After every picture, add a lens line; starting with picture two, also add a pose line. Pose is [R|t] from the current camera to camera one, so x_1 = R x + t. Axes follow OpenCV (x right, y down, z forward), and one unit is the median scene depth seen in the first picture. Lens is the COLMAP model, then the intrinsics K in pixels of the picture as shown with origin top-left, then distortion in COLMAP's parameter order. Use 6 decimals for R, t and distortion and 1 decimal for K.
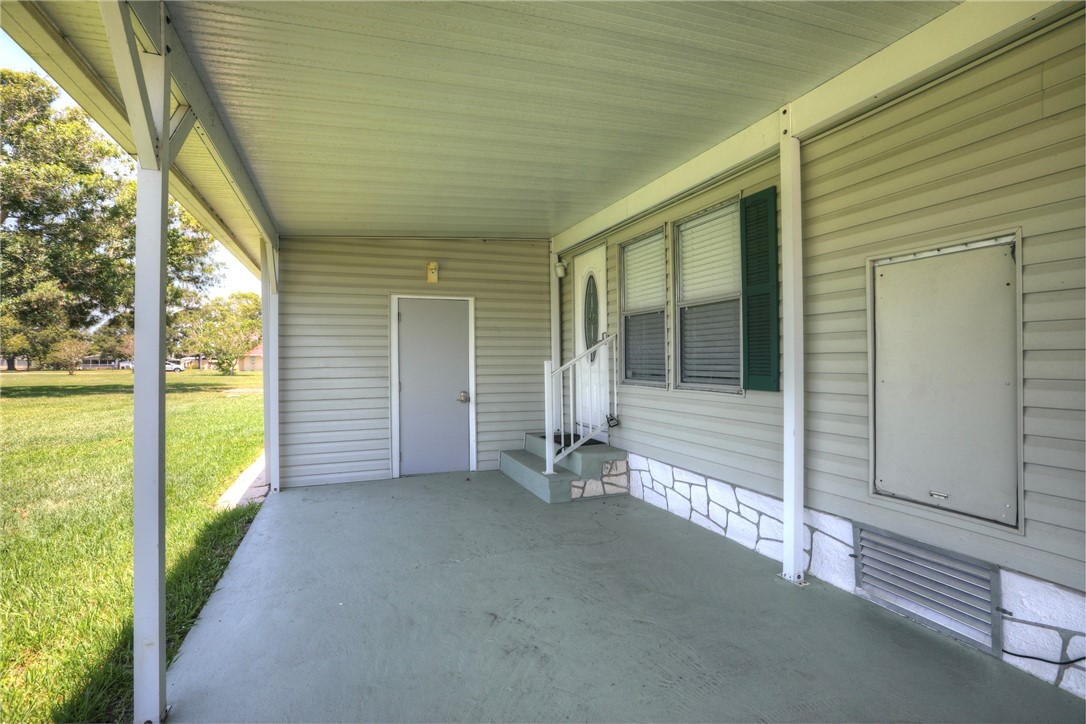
lens RADIAL K [[512.5, 0, 543.0], [0, 512.5, 362.0], [0, 0, 1]] dist [-0.010128, 0.000285]
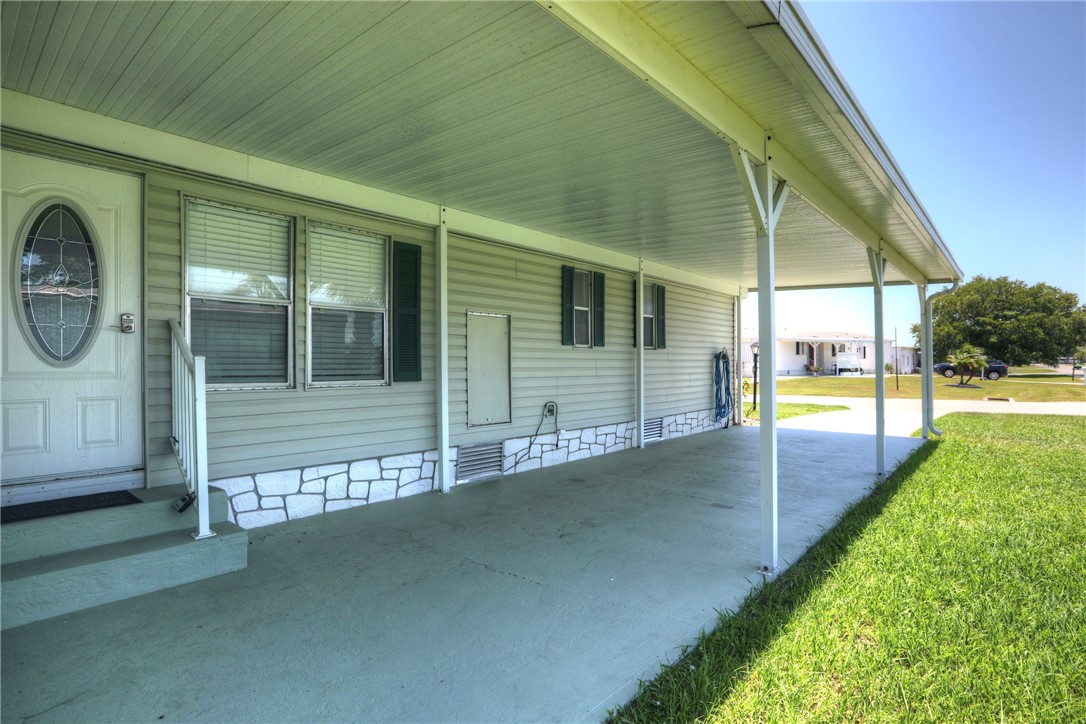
lens RADIAL K [[538.5, 0, 543.0], [0, 538.5, 362.0], [0, 0, 1]] dist [0.004632, 0.000248]
pose [[-0.455666, 0.025647, 0.889781, -1.016346], [0.011572, 0.999671, -0.022889, 0.037234], [-0.890076, -0.000133, -0.455813, 1.246584]]
